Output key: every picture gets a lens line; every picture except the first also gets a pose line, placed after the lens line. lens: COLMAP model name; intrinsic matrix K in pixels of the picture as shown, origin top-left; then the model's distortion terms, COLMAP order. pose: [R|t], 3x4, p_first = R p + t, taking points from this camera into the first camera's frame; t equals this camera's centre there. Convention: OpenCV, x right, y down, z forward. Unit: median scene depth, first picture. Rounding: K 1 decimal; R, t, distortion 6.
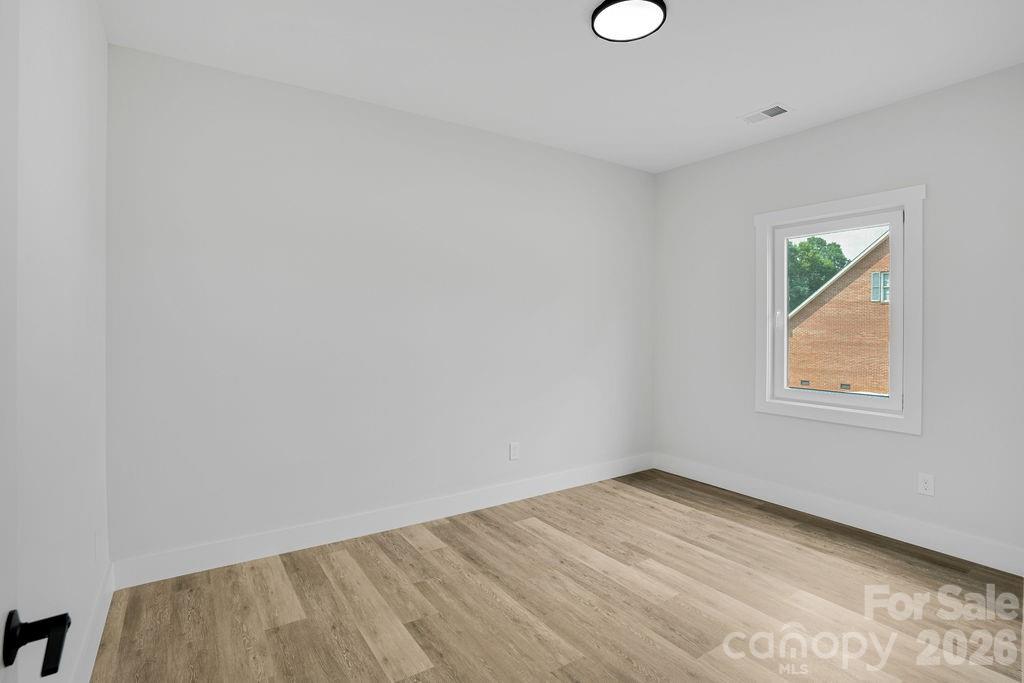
lens RADIAL K [[500.3, 0, 508.4], [0, 500.3, 340.1], [0, 0, 1]] dist [-0.043385, 0.001008]
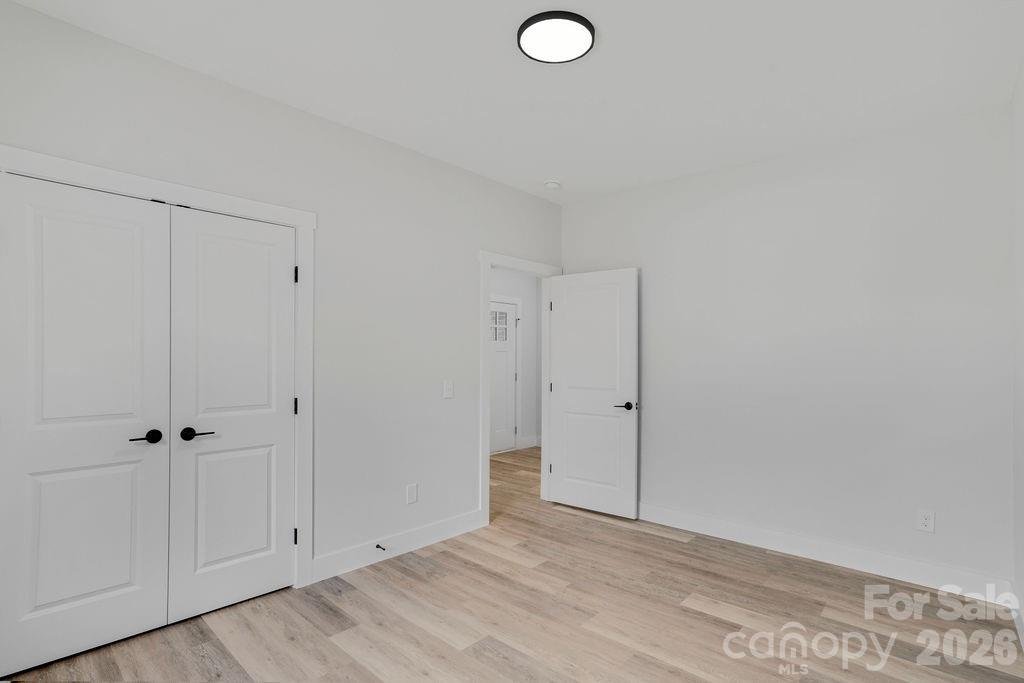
lens RADIAL K [[500.3, 0, 508.4], [0, 500.3, 340.1], [0, 0, 1]] dist [-0.043385, 0.001008]
pose [[-0.971585, -0.018683, -0.235953, 0.578532], [-0.016088, 0.999787, -0.012922, -0.040234], [0.236144, -0.008759, -0.971679, 1.981011]]
